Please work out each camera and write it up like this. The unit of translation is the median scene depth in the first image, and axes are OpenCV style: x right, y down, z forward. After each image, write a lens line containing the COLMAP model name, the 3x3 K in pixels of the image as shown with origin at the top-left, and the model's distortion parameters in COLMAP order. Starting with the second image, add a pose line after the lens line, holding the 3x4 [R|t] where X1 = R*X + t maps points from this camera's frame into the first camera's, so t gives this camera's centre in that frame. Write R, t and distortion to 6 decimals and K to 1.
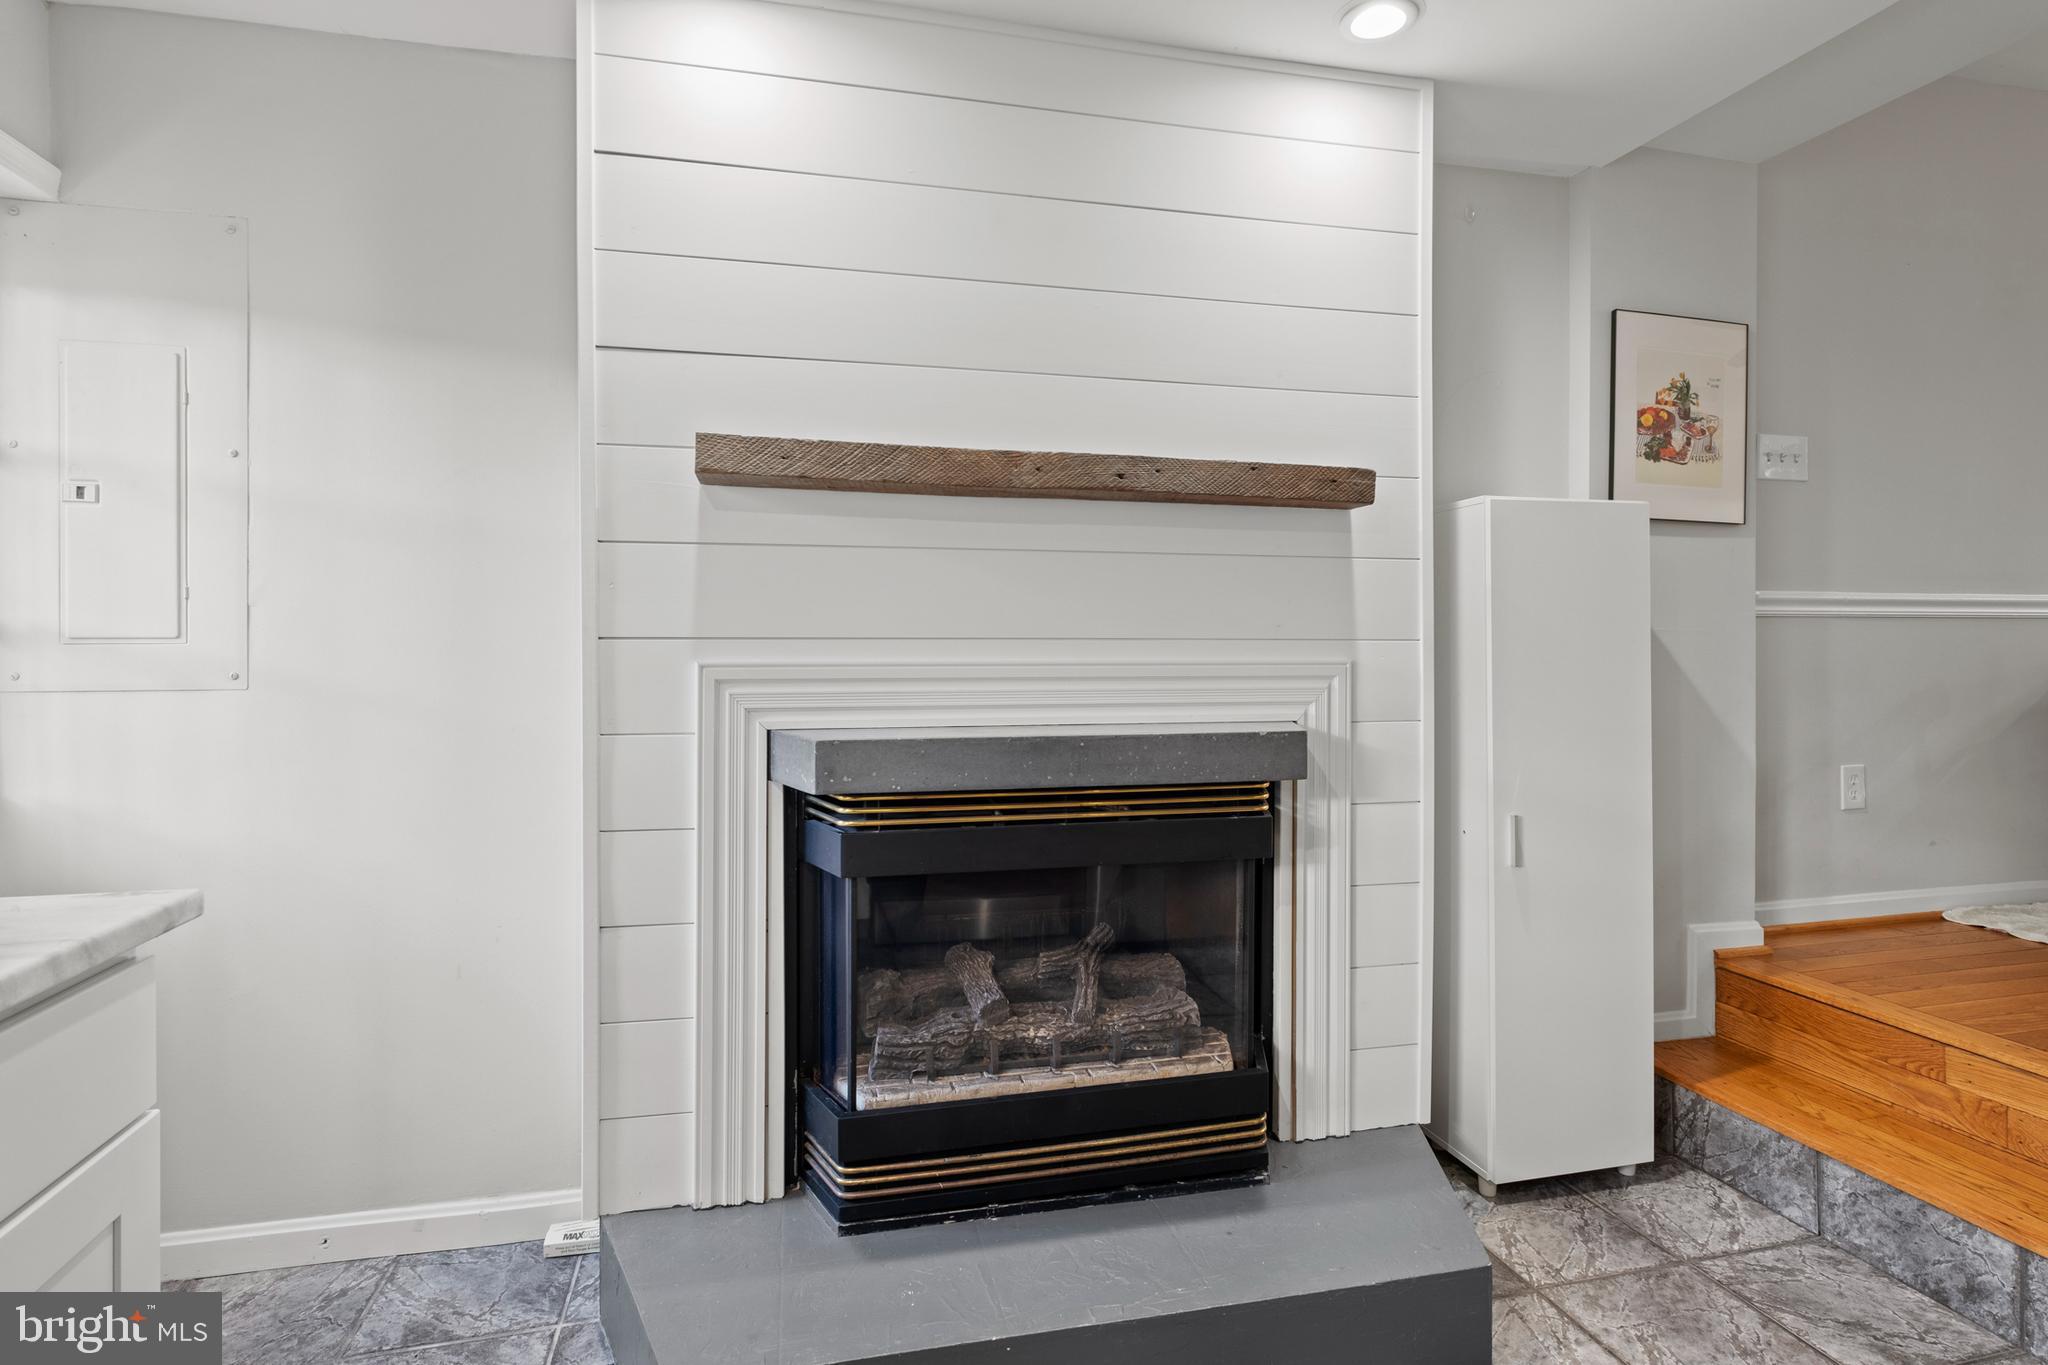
lens RADIAL K [[1035.9, 0, 1003.8], [0, 1035.9, 652.1], [0, 0, 1]] dist [0.002321, -0.006068]
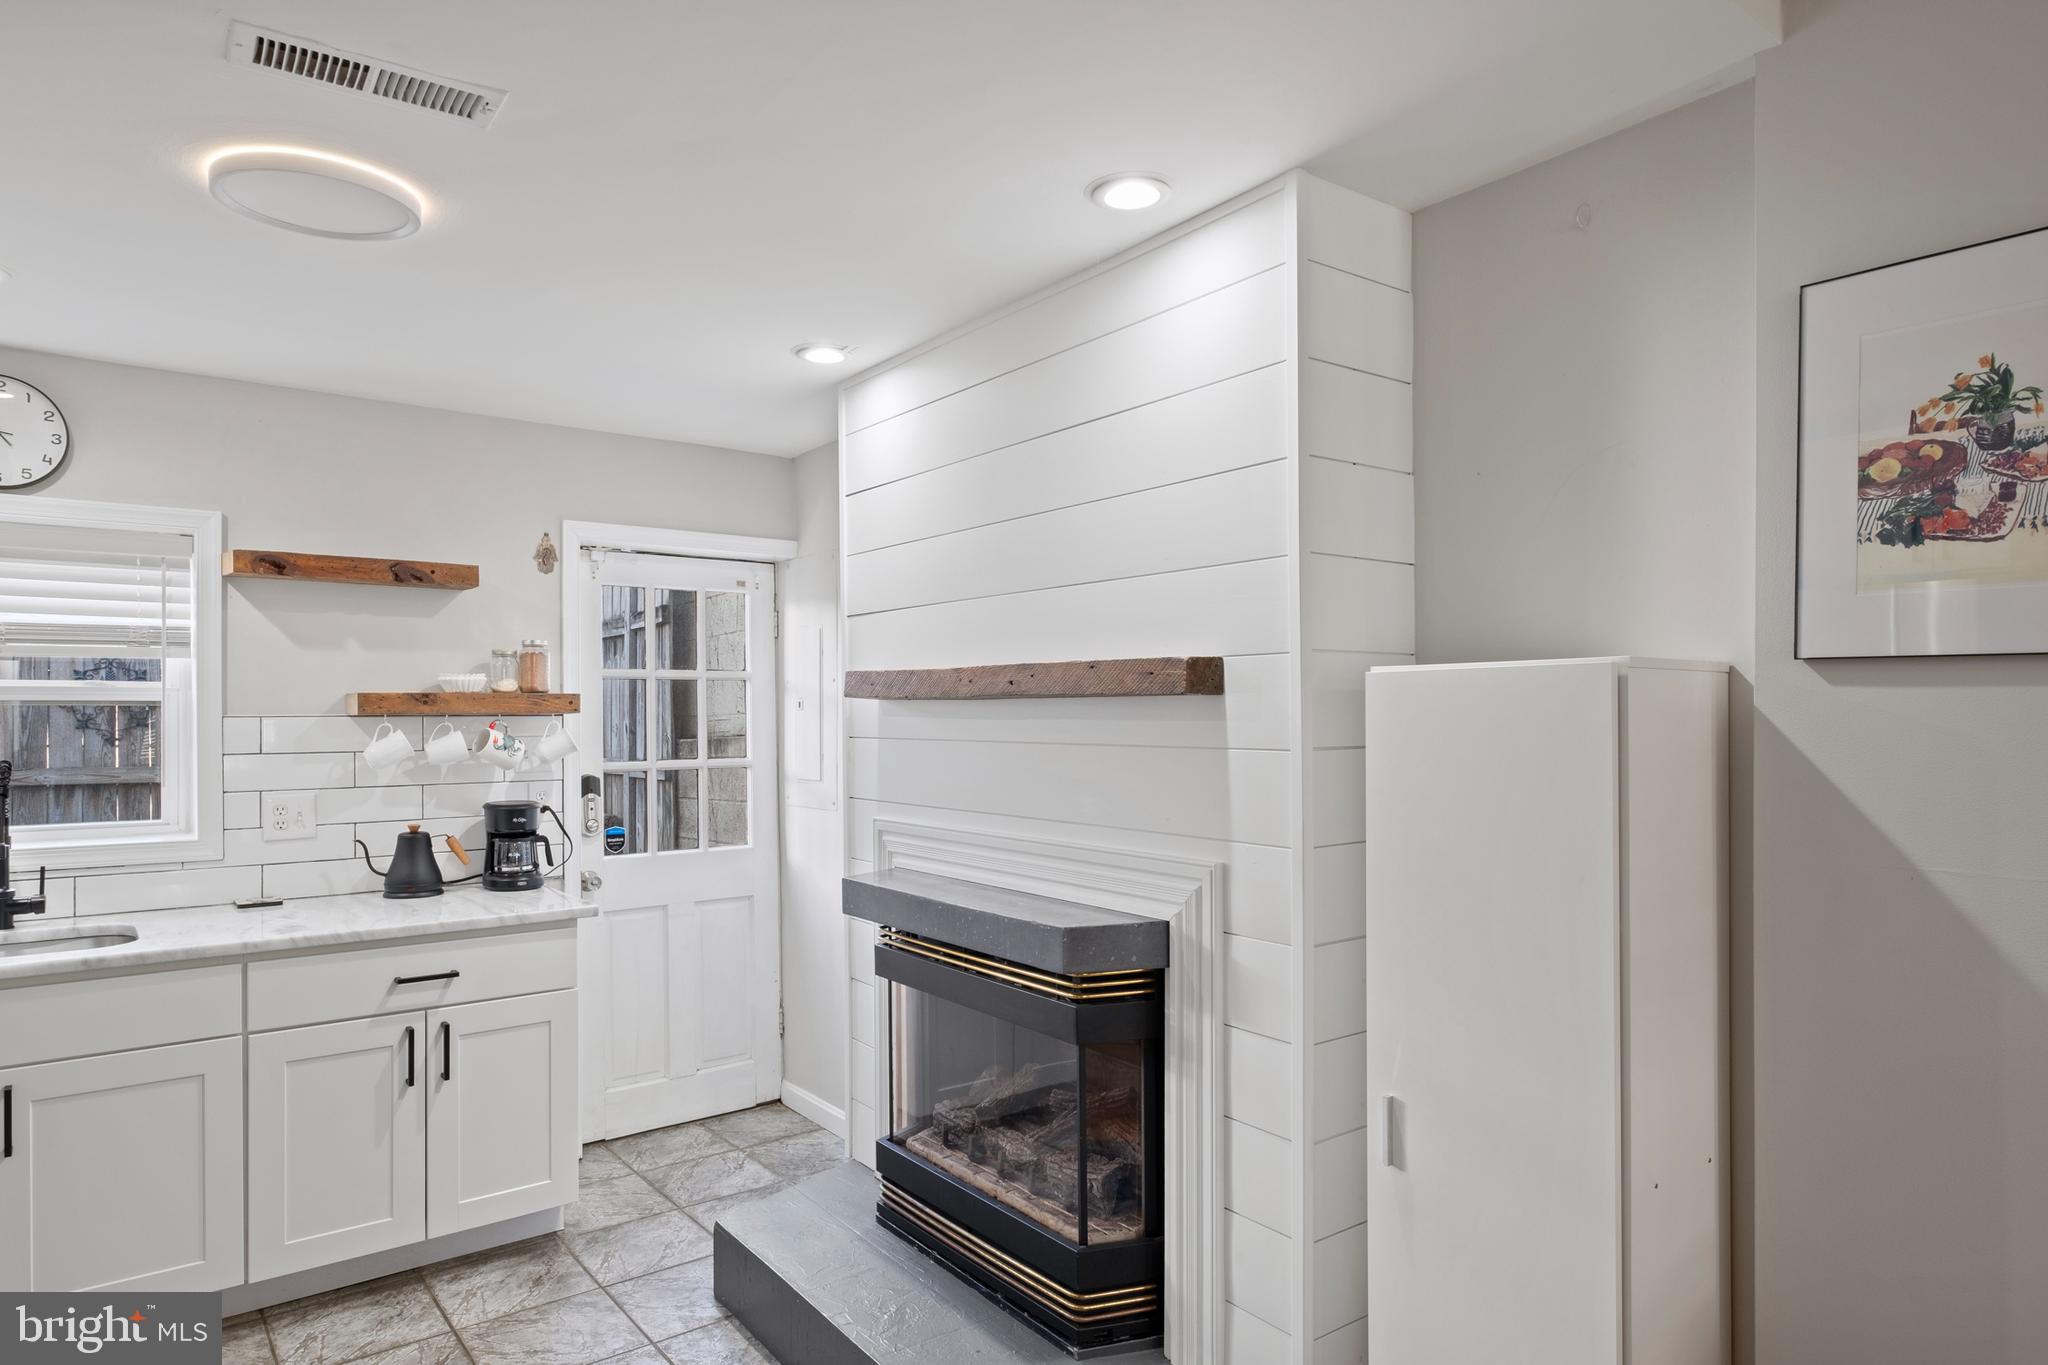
lens RADIAL K [[1176.7, 0, 984.5], [0, 1176.7, 725.6], [0, 0, 1]] dist [-0.002669, -0.004245]
pose [[0.393266, 0.003738, -0.919417, 1.170506], [-0.002032, 0.999993, 0.003196, -0.112588], [0.919422, 0.000611, 0.393271, 0.408360]]
